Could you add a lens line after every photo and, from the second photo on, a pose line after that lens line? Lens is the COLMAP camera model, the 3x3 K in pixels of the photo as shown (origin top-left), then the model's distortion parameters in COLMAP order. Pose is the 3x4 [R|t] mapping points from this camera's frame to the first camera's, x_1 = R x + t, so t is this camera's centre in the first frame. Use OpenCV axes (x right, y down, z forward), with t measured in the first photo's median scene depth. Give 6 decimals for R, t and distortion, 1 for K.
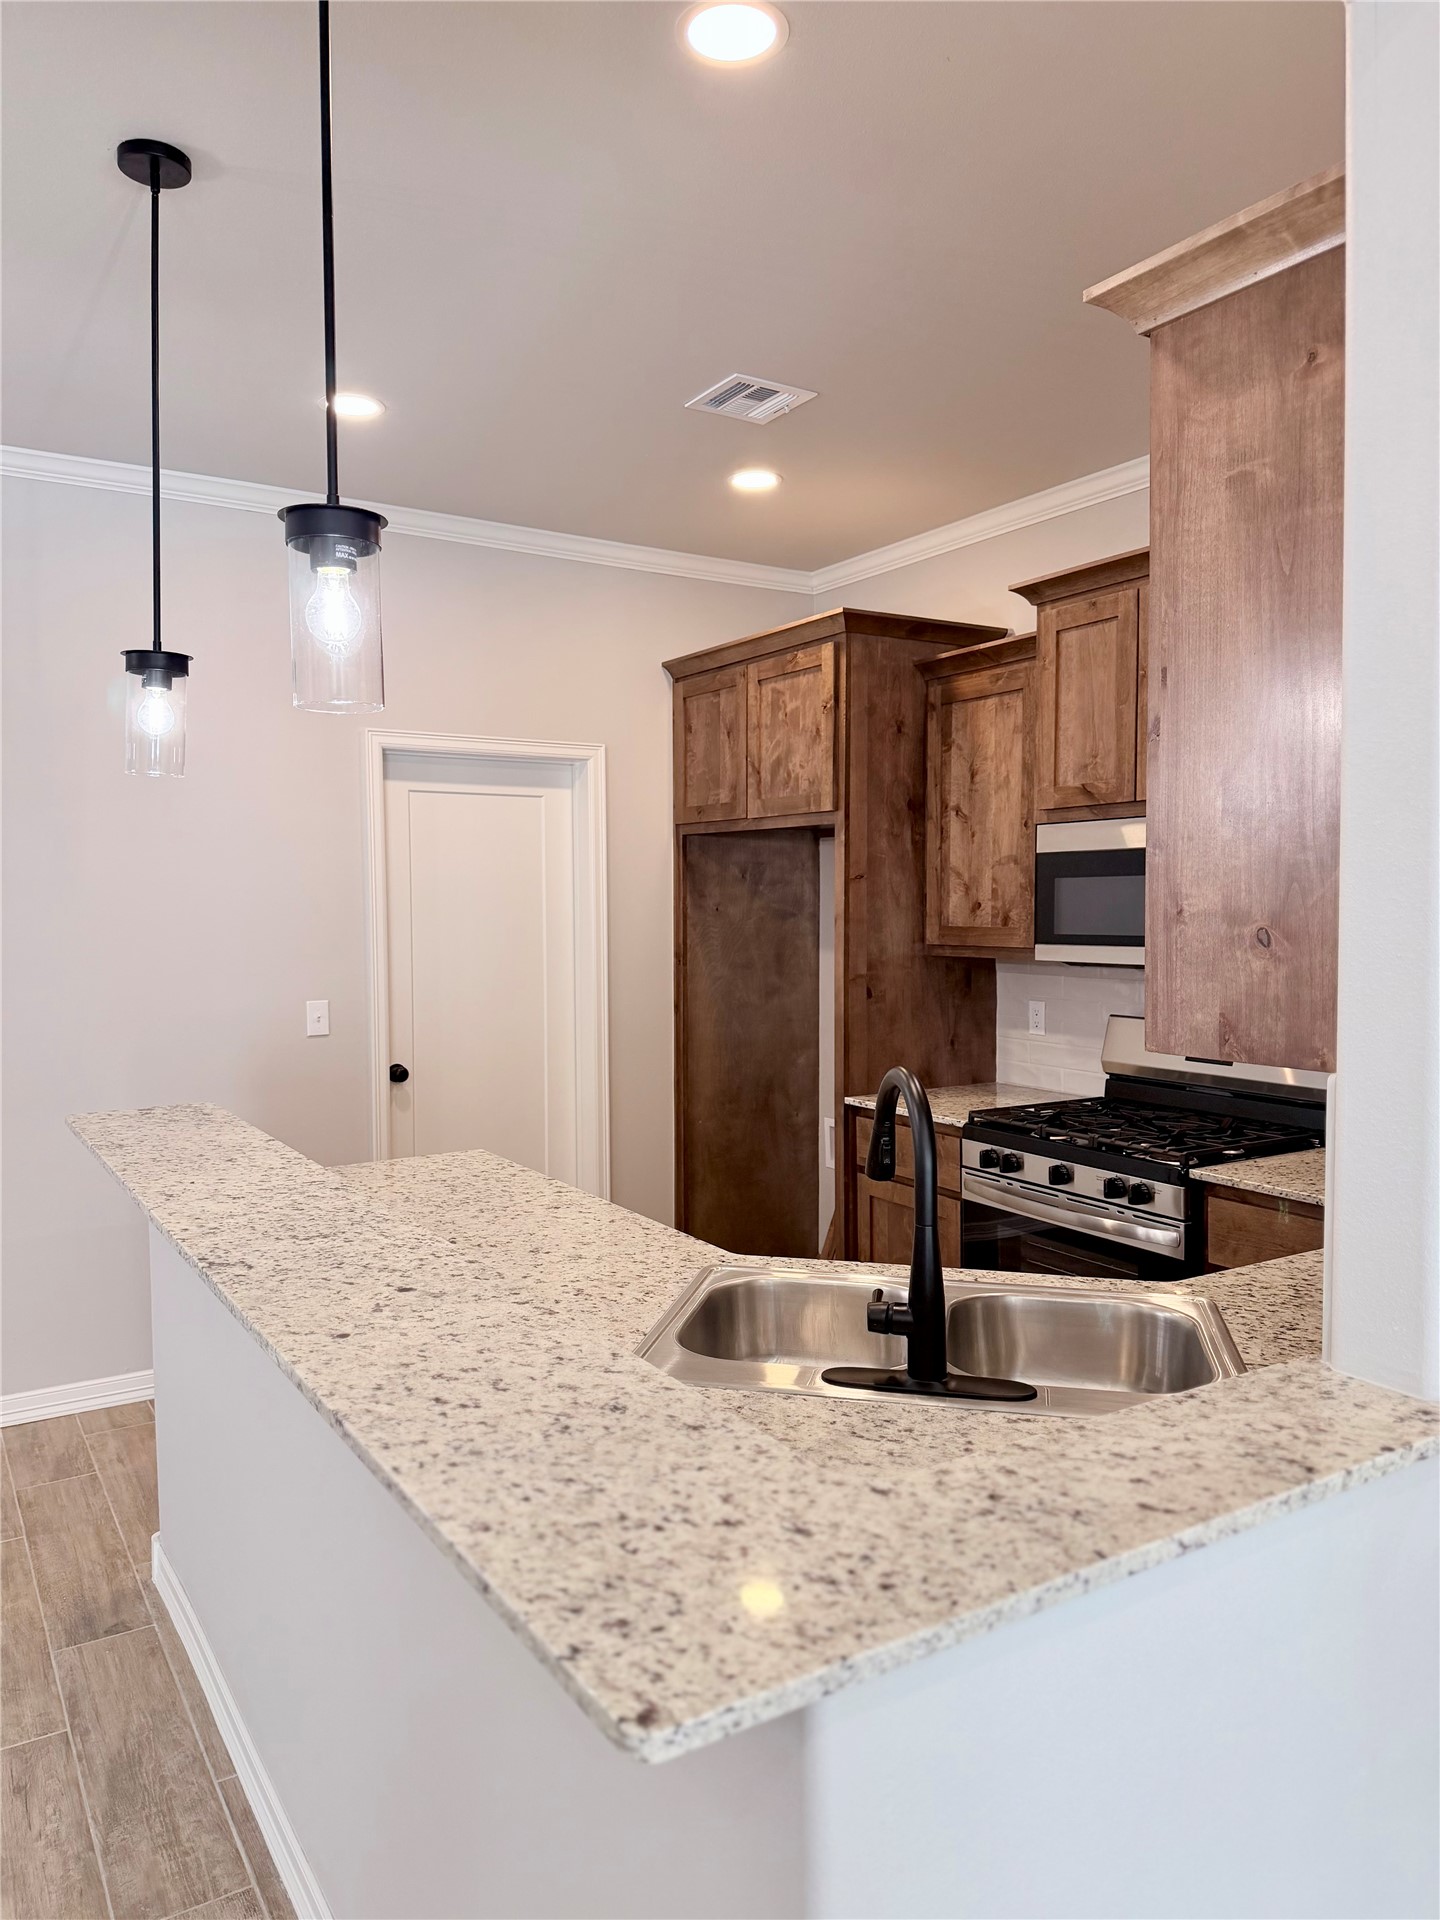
lens RADIAL K [[1352.2, 0, 702.0], [0, 1352.2, 952.0], [0, 0, 1]] dist [0.074726, -0.100149]
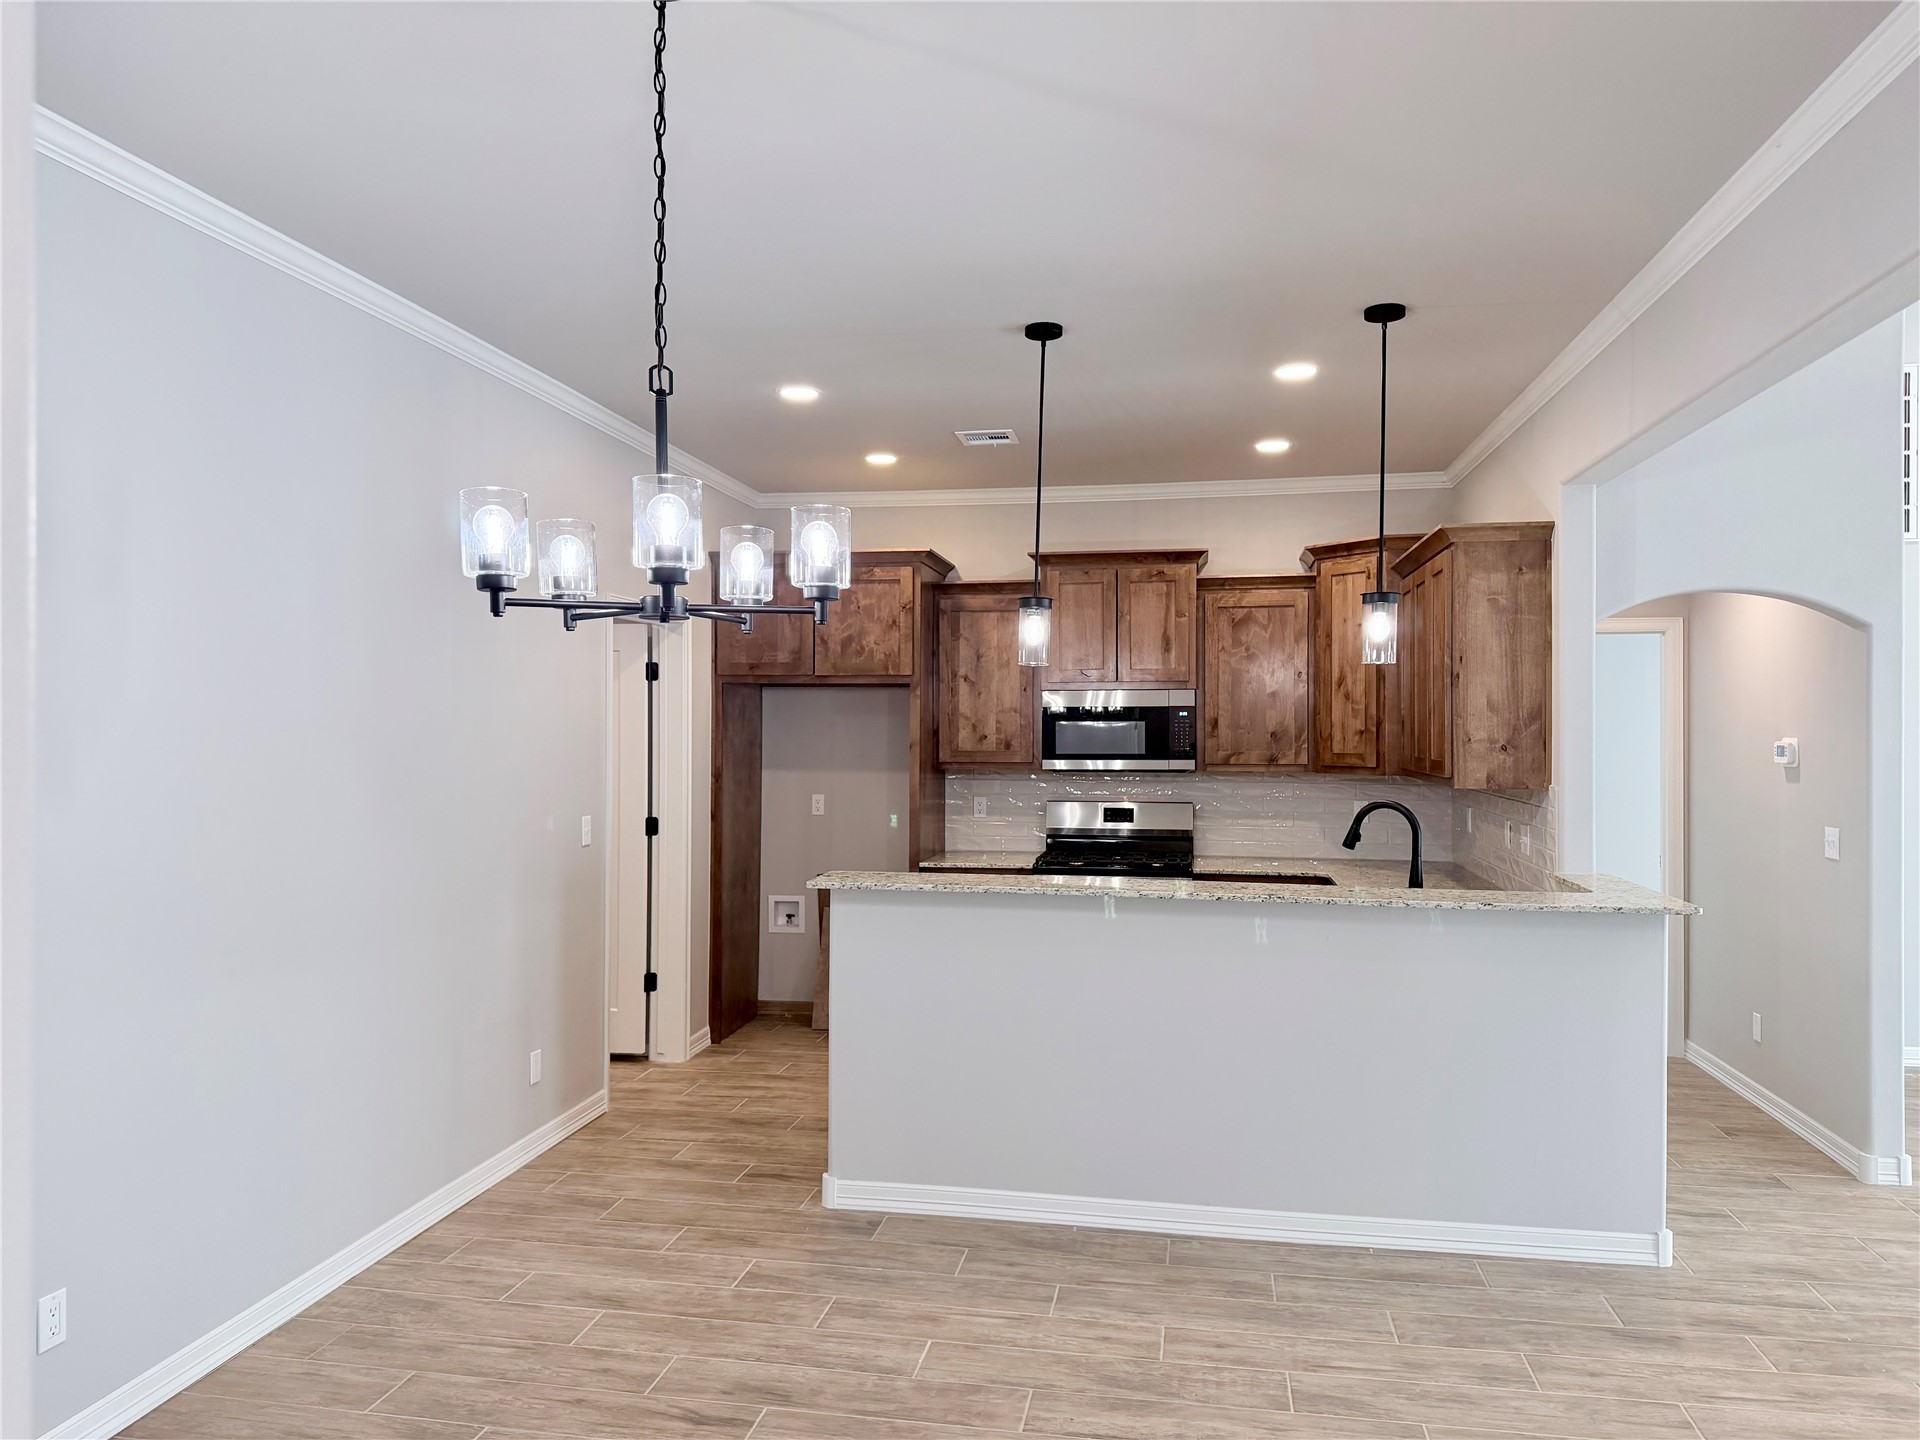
lens RADIAL K [[1352.2, 0, 960.0], [0, 1352.2, 720.0], [0, 0, 1]] dist [0.074726, -0.100149]
pose [[0.662900, 0.010093, 0.748640, -1.035871], [0.025564, 0.999021, -0.036105, 0.002559], [-0.748271, 0.043072, 0.661993, -0.050786]]
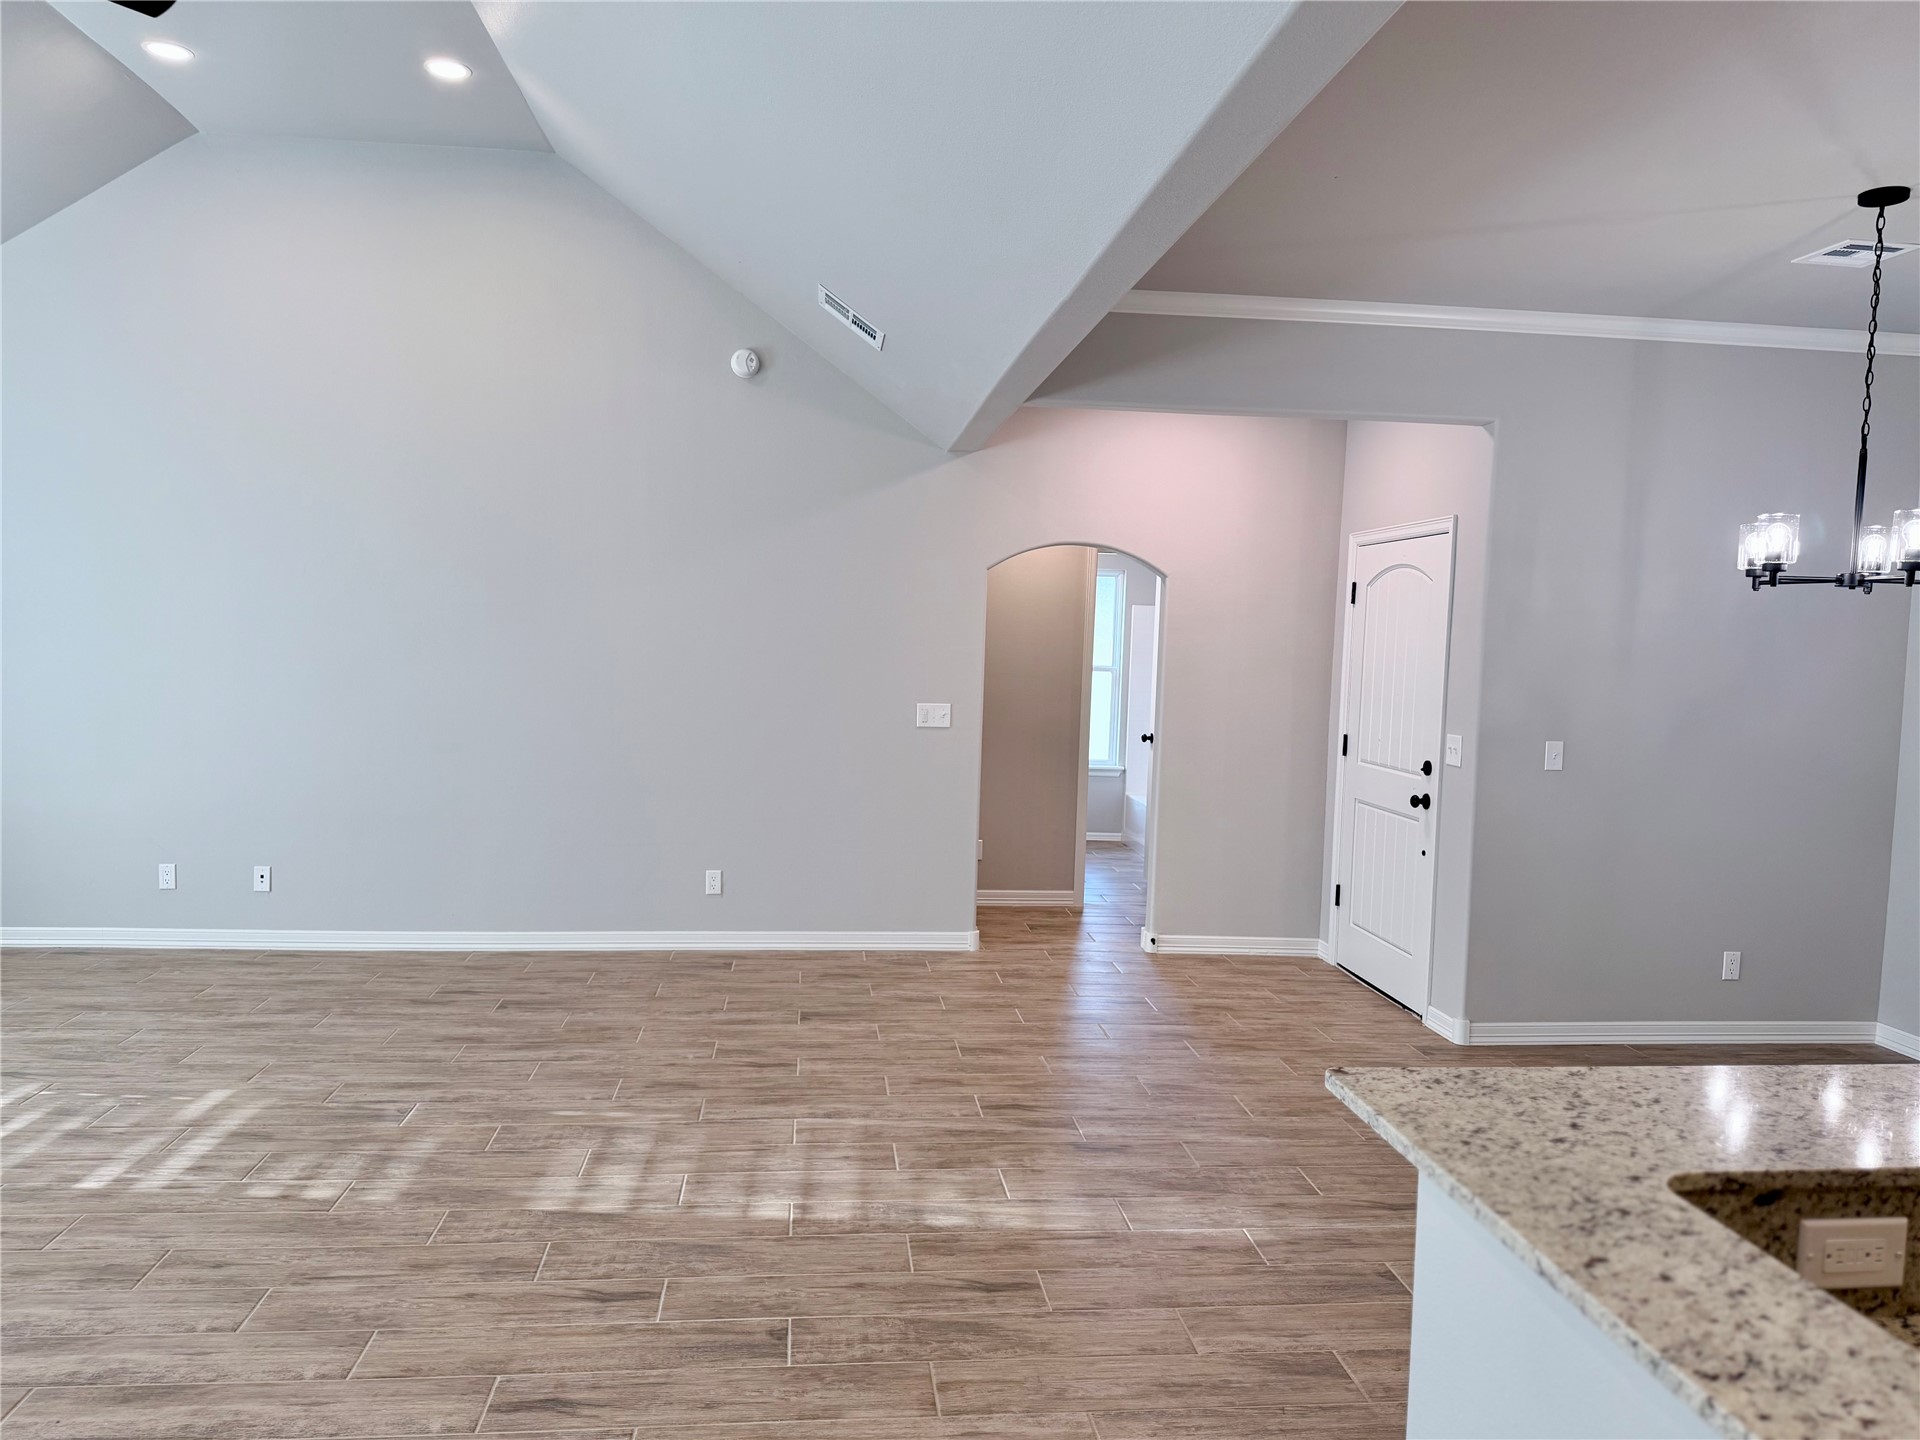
lens RADIAL K [[1330.1, 0, 960.0], [0, 1330.1, 720.0], [0, 0, 1]] dist [0.077198, -0.101349]
pose [[-0.427347, 0.057223, -0.902275, 0.363084], [-0.065102, 0.993456, 0.093840, -0.015912], [0.901741, 0.098843, -0.420826, 0.243291]]
